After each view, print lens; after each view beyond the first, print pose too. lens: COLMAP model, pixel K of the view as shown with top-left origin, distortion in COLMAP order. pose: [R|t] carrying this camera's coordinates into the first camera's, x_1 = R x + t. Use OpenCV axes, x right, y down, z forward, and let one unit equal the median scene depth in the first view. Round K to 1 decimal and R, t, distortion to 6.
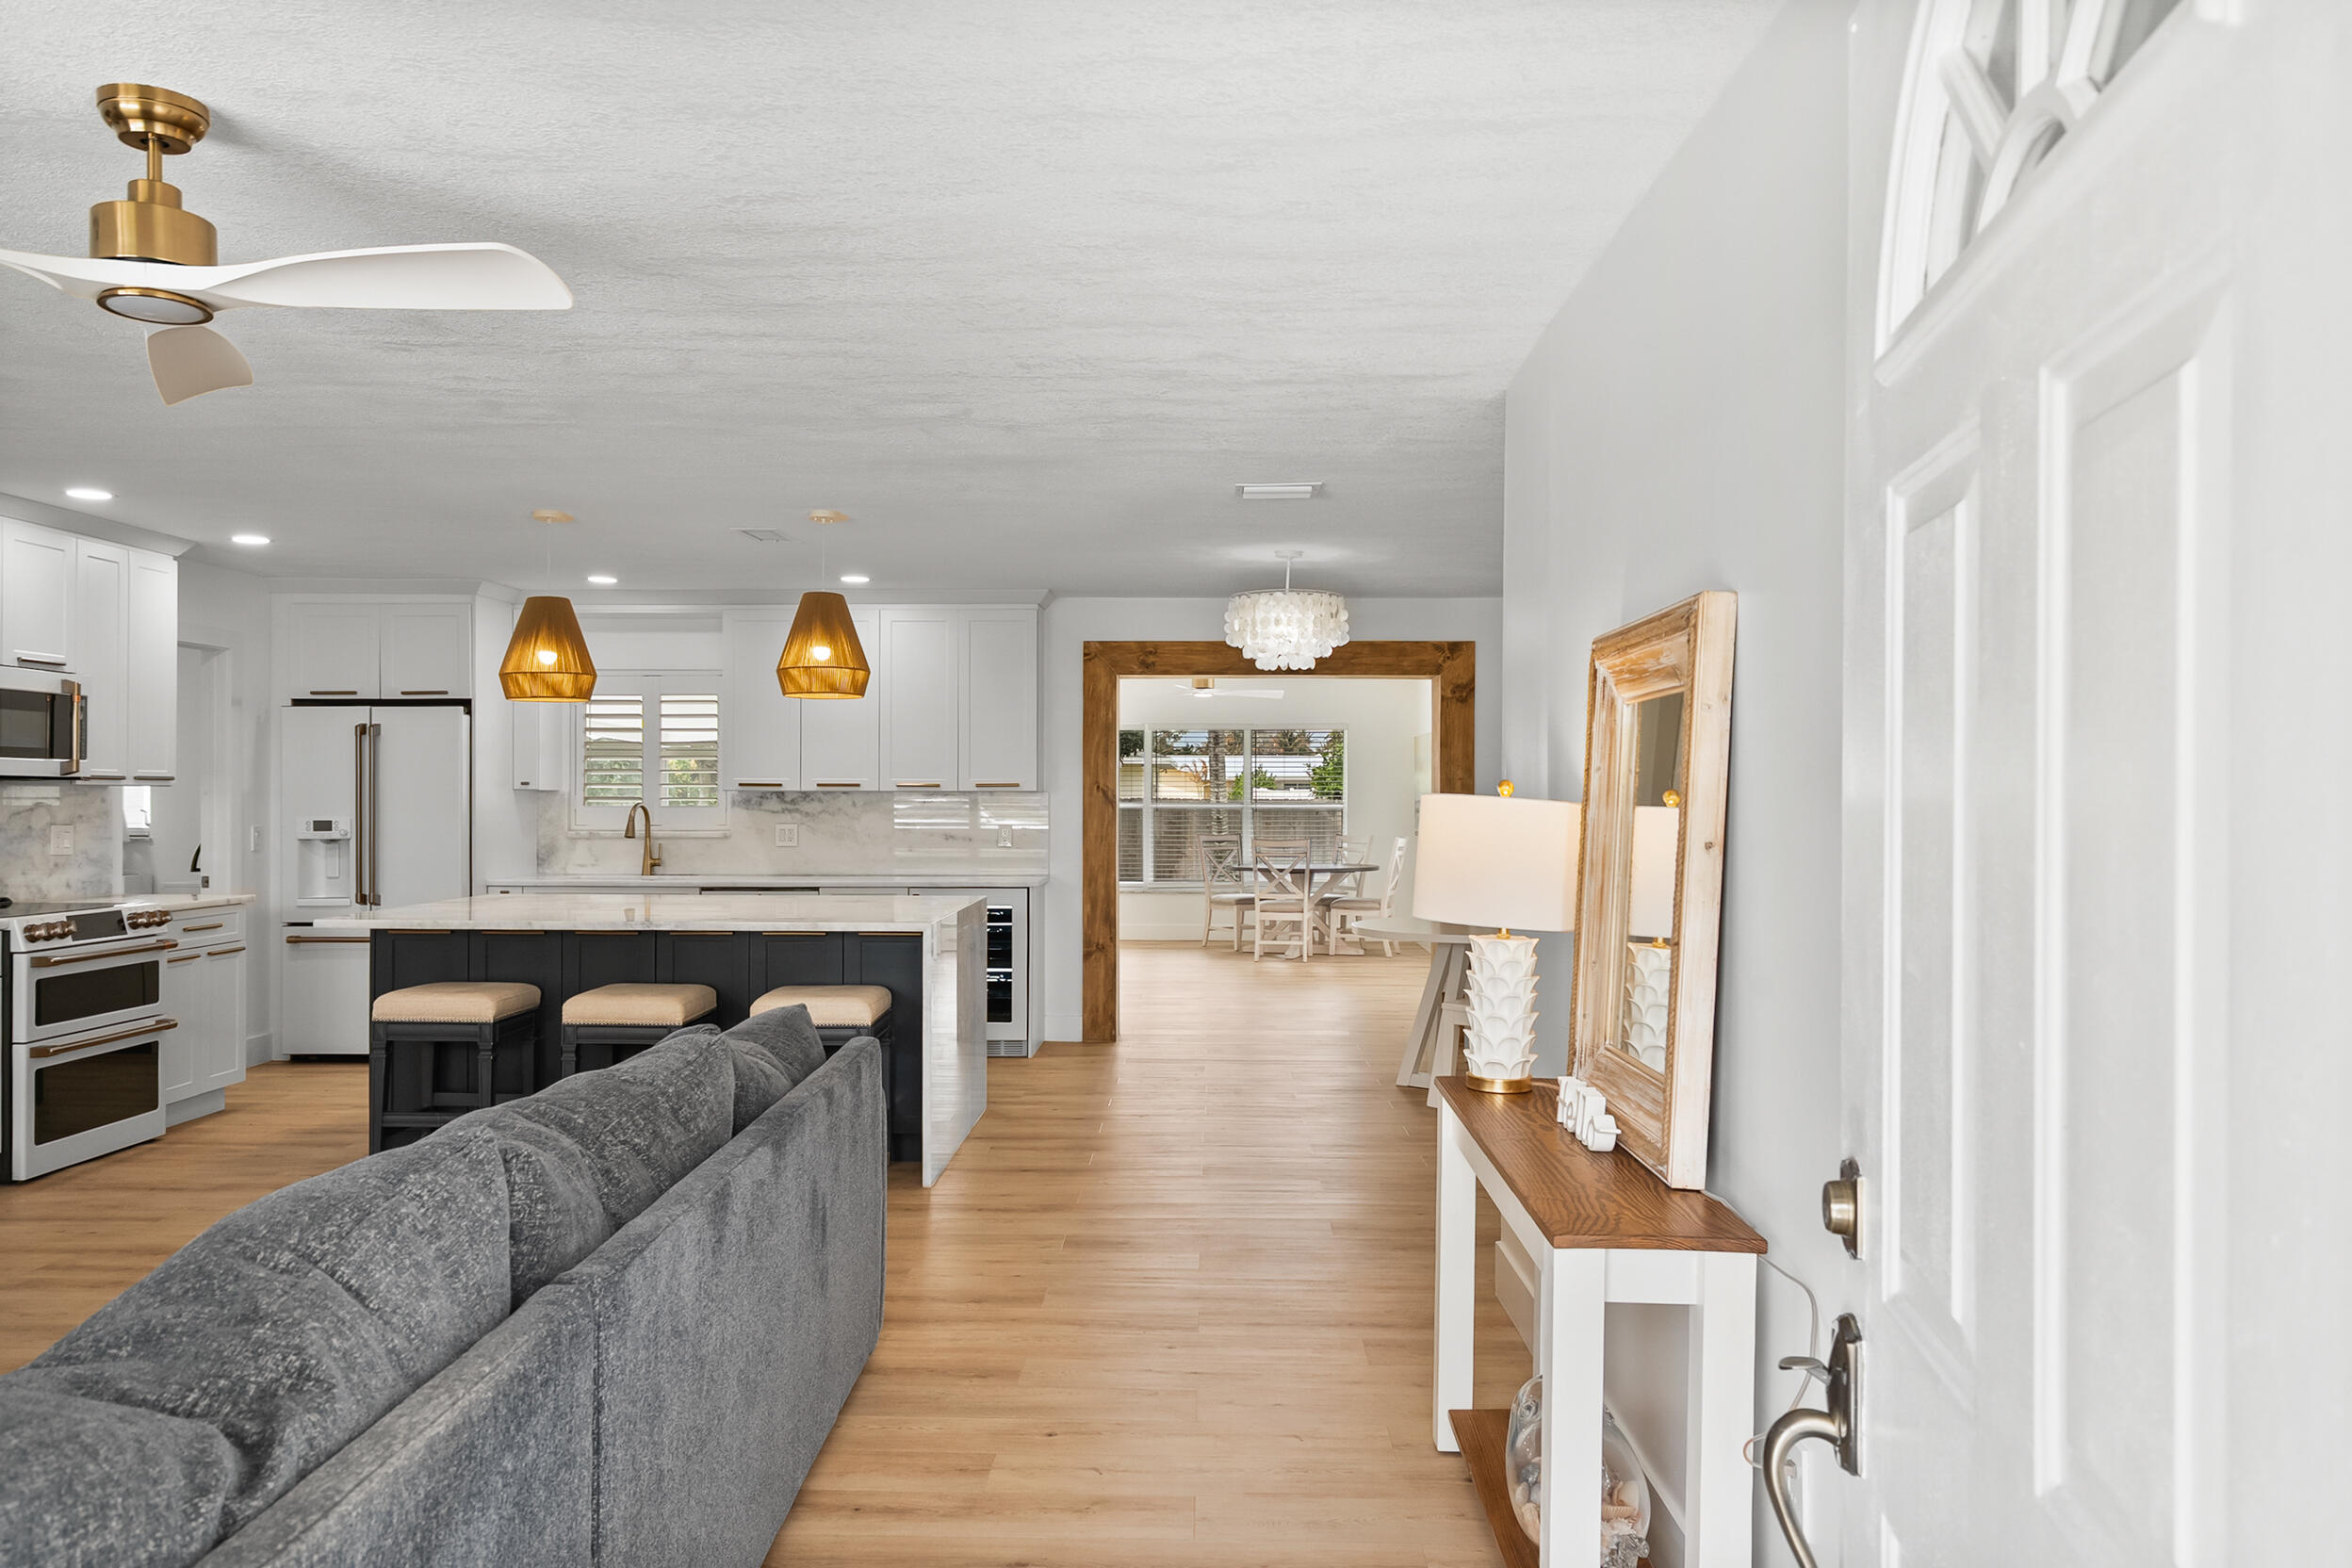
lens RADIAL K [[1592.0, 0, 1161.3], [0, 1592.0, 795.0], [0, 0, 1]] dist [-0.002630, 0.012406]
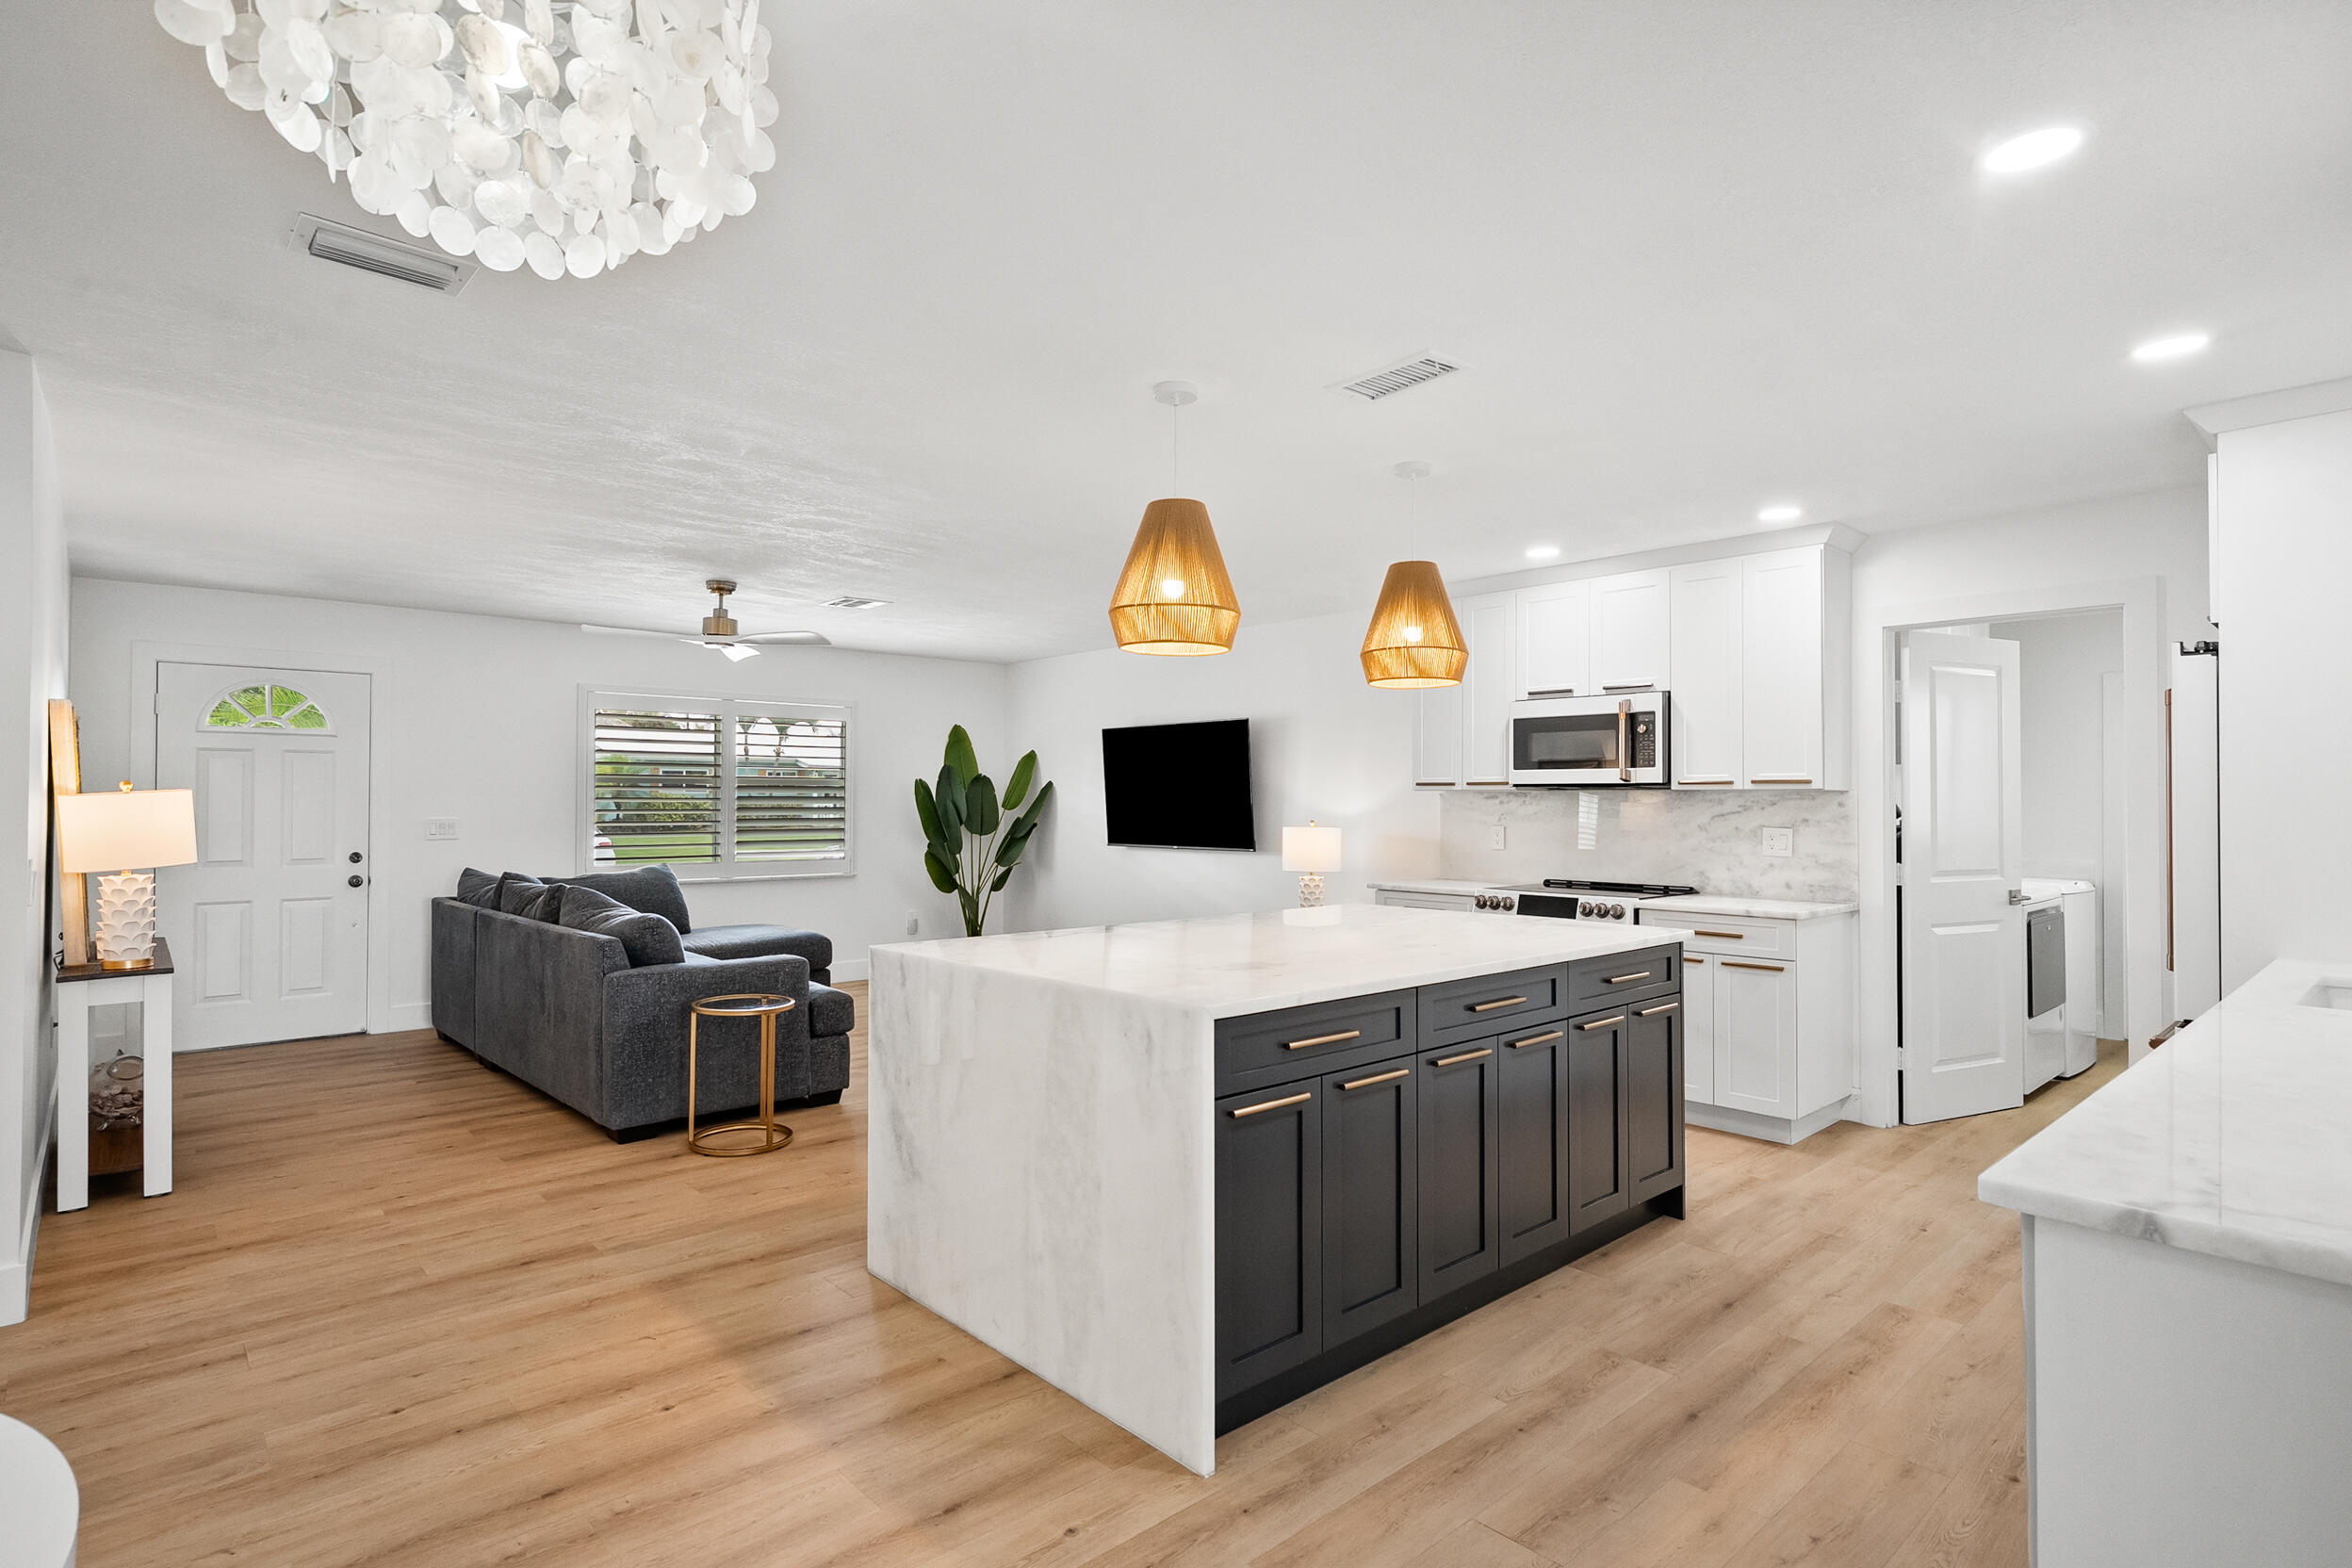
lens RADIAL K [[1177.4, 0, 1176.1], [0, 1177.4, 783.3], [0, 0, 1]] dist [0.000862, -0.000185]
pose [[-0.716930, -0.018729, -0.696894, 0.113676], [-0.007090, 0.999783, -0.019575, 0.006080], [0.697109, -0.009093, -0.716907, 1.044534]]
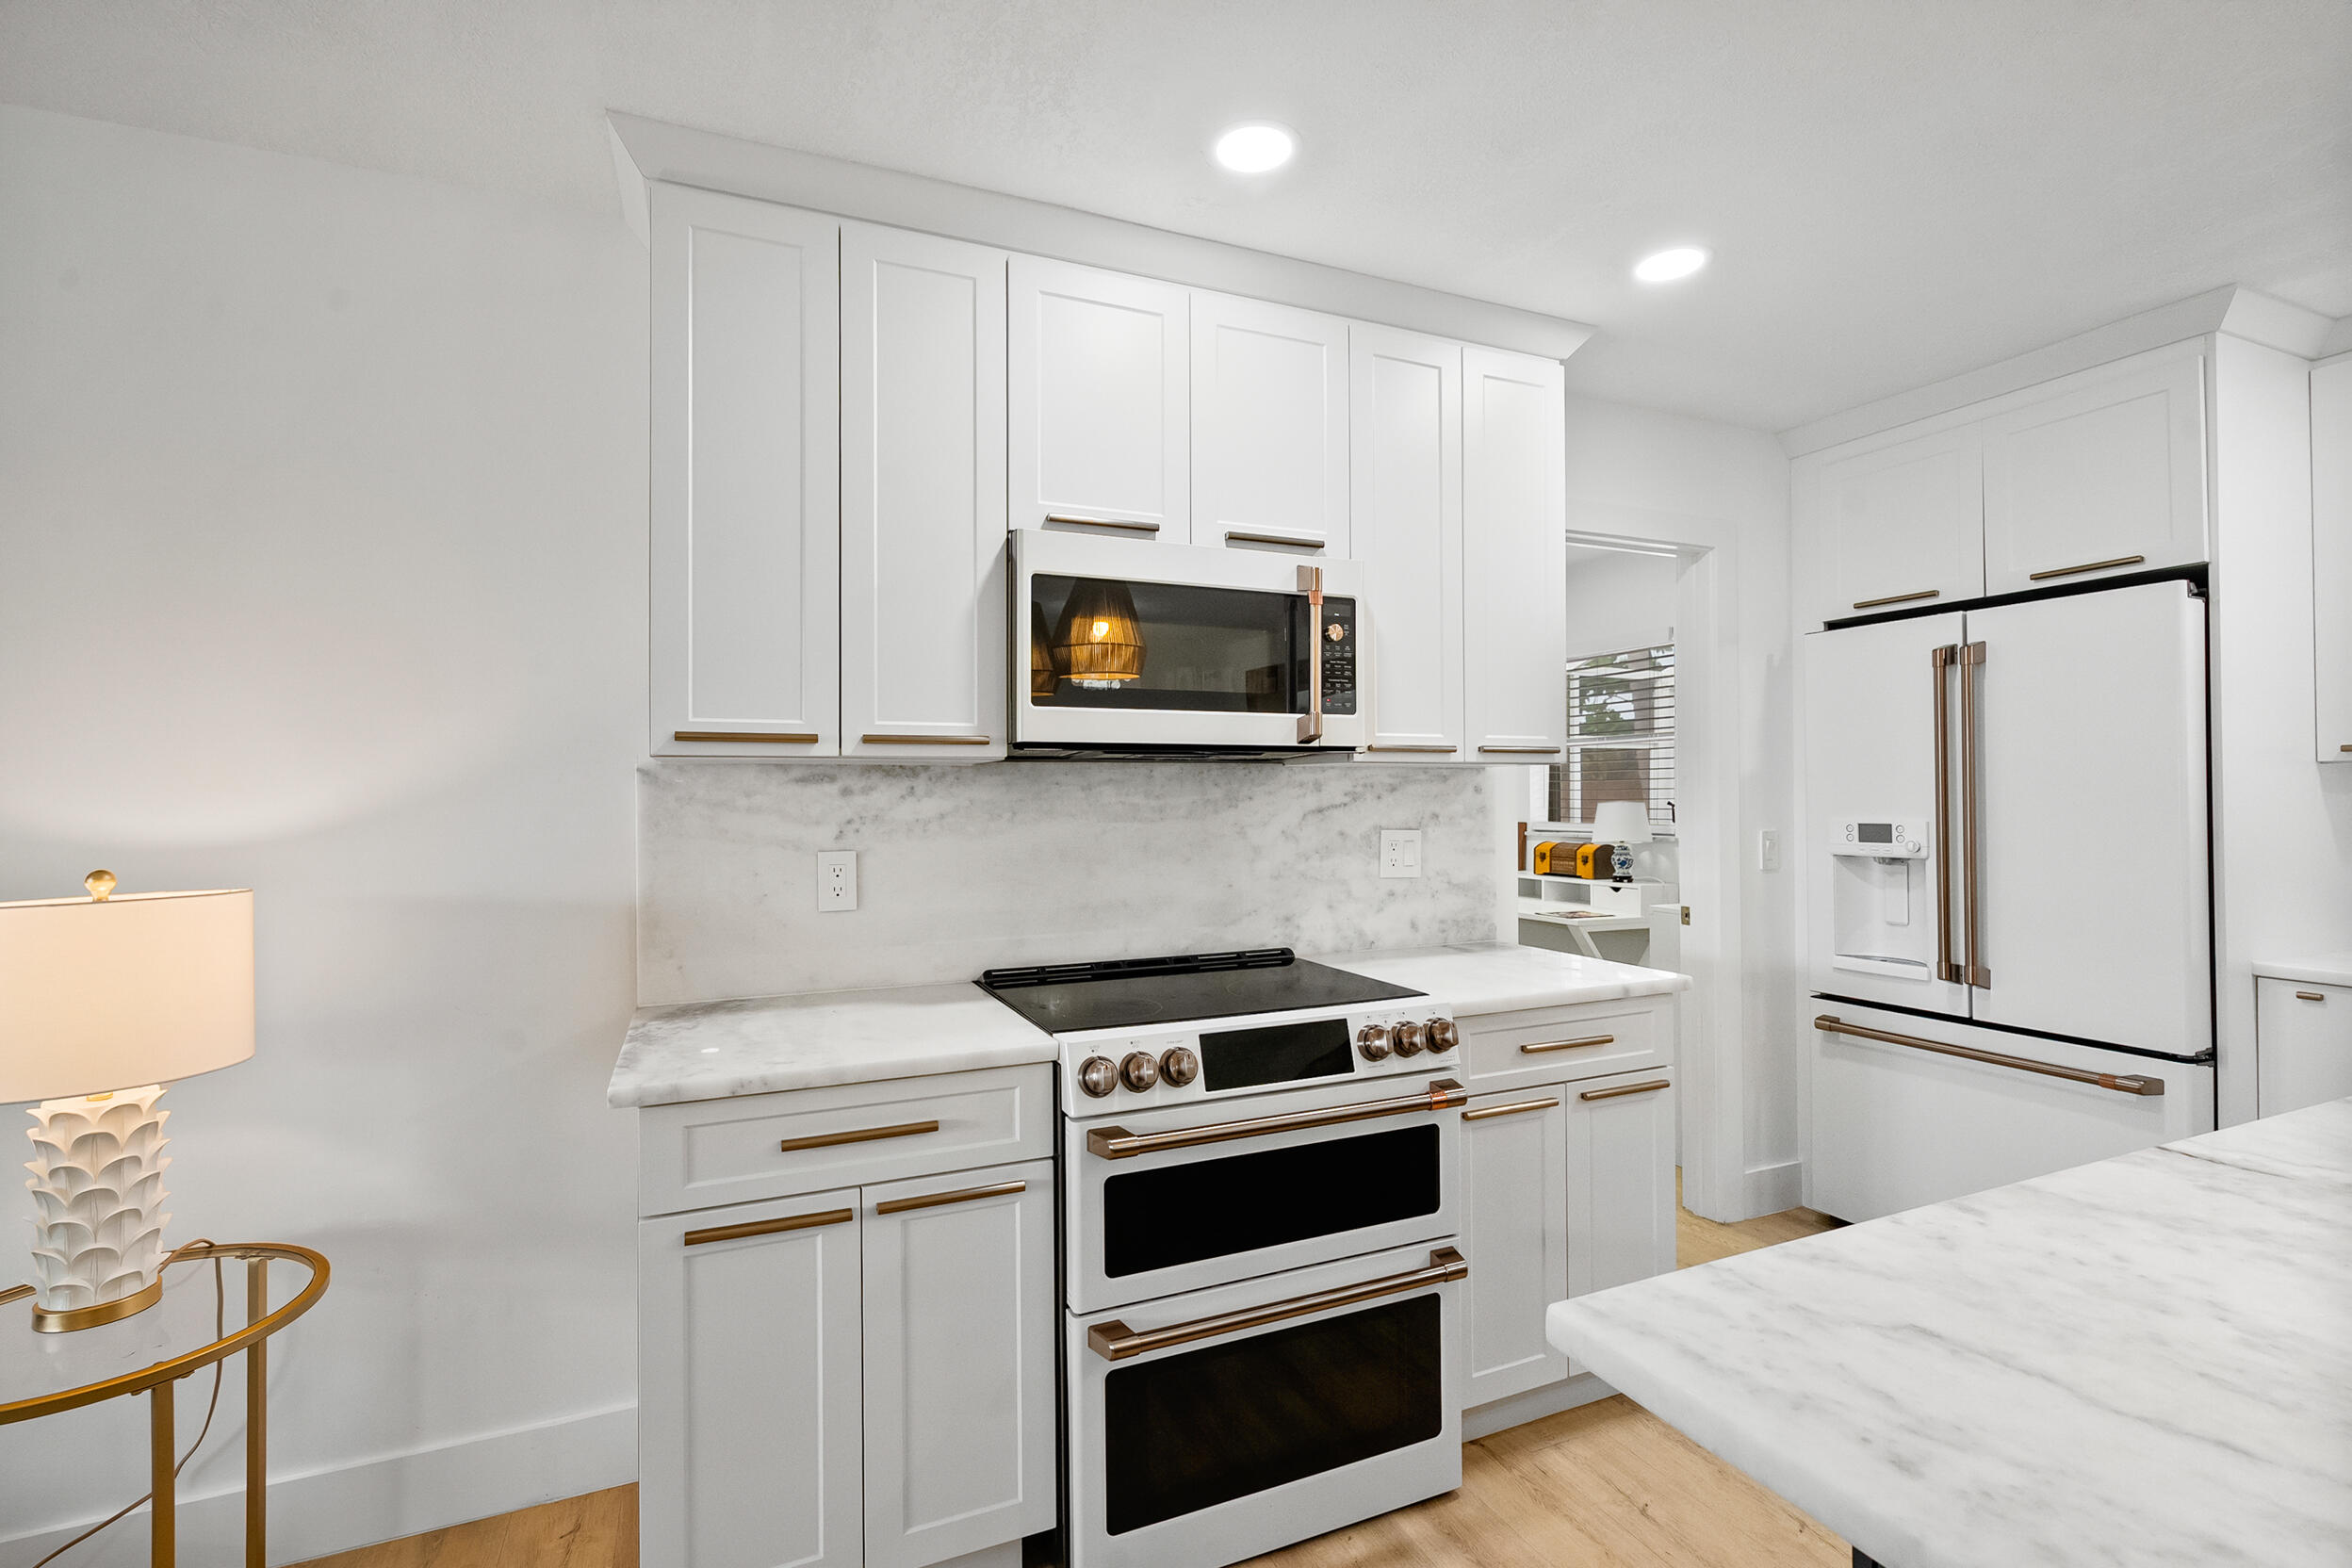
lens RADIAL K [[1069.4, 0, 1178.9], [0, 1069.4, 783.6], [0, 0, 1]] dist [-0.006232, 0.003787]
pose [[0.422188, -0.010512, -0.906447, -0.283275], [0.007212, 0.999940, -0.008237, 0.002993], [0.906480, -0.003059, 0.422239, 0.607680]]
